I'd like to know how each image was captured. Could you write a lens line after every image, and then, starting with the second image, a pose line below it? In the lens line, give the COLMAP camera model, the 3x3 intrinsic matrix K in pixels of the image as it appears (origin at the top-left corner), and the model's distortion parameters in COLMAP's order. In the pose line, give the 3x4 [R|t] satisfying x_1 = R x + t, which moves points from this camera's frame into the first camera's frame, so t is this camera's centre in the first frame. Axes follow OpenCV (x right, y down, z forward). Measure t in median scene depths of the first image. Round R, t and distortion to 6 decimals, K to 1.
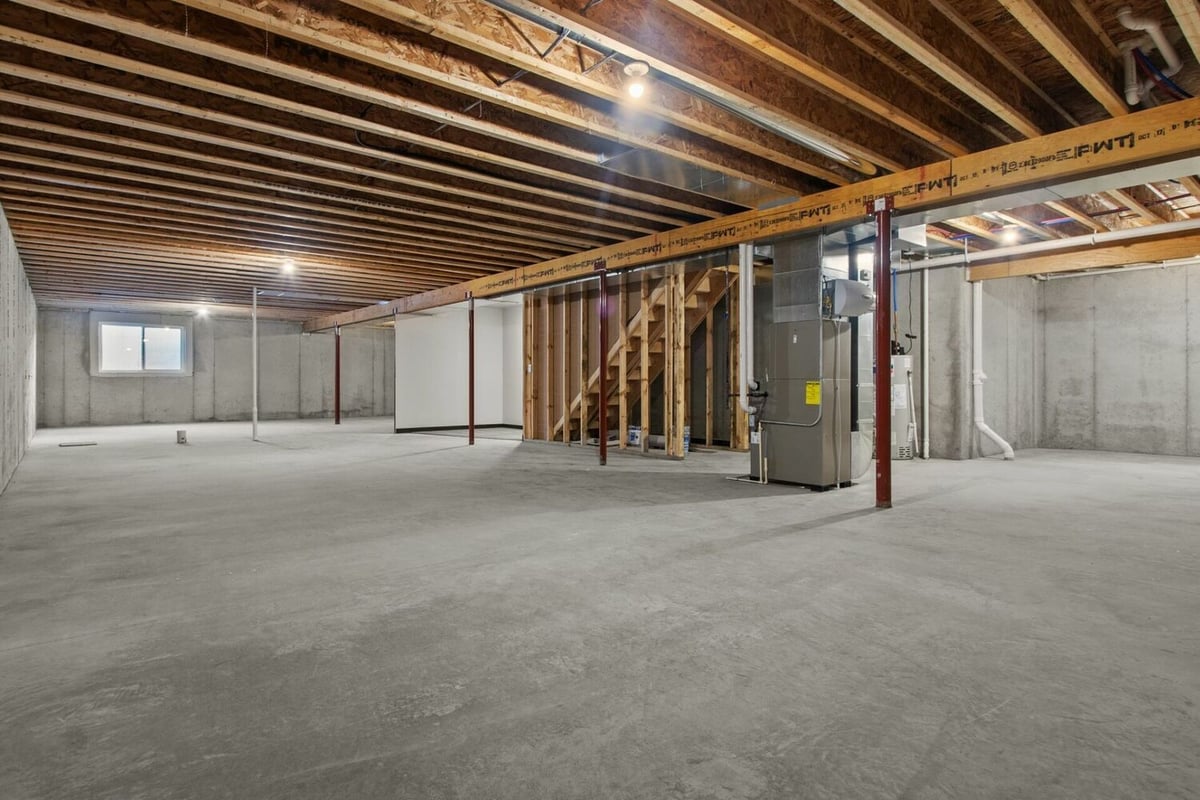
lens RADIAL K [[657.1, 0, 603.7], [0, 657.1, 395.7], [0, 0, 1]] dist [-0.006532, -0.001628]
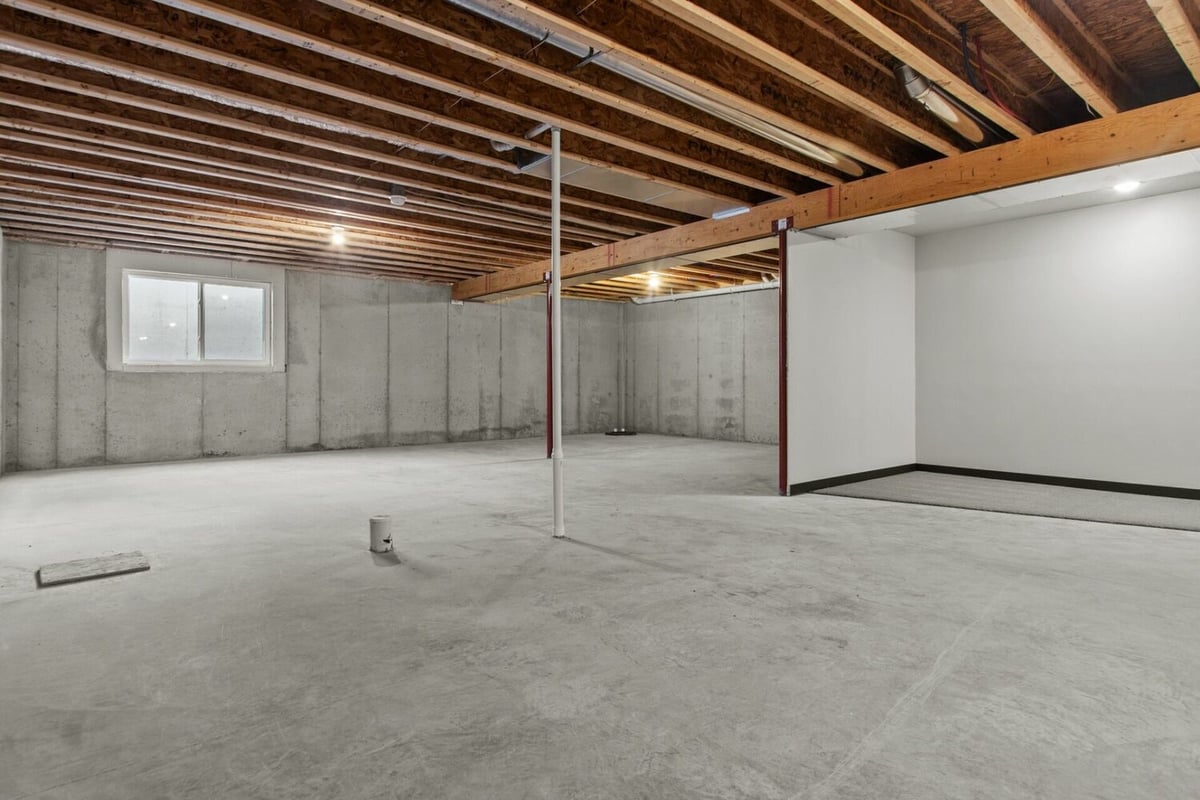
lens RADIAL K [[657.1, 0, 595.1], [0, 657.1, 395.7], [0, 0, 1]] dist [-0.006532, -0.001628]
pose [[0.999961, -0.003790, 0.007985, -0.360872], [0.003813, 0.999988, -0.002945, -0.006169], [-0.007973, 0.002976, 0.999964, 0.427846]]
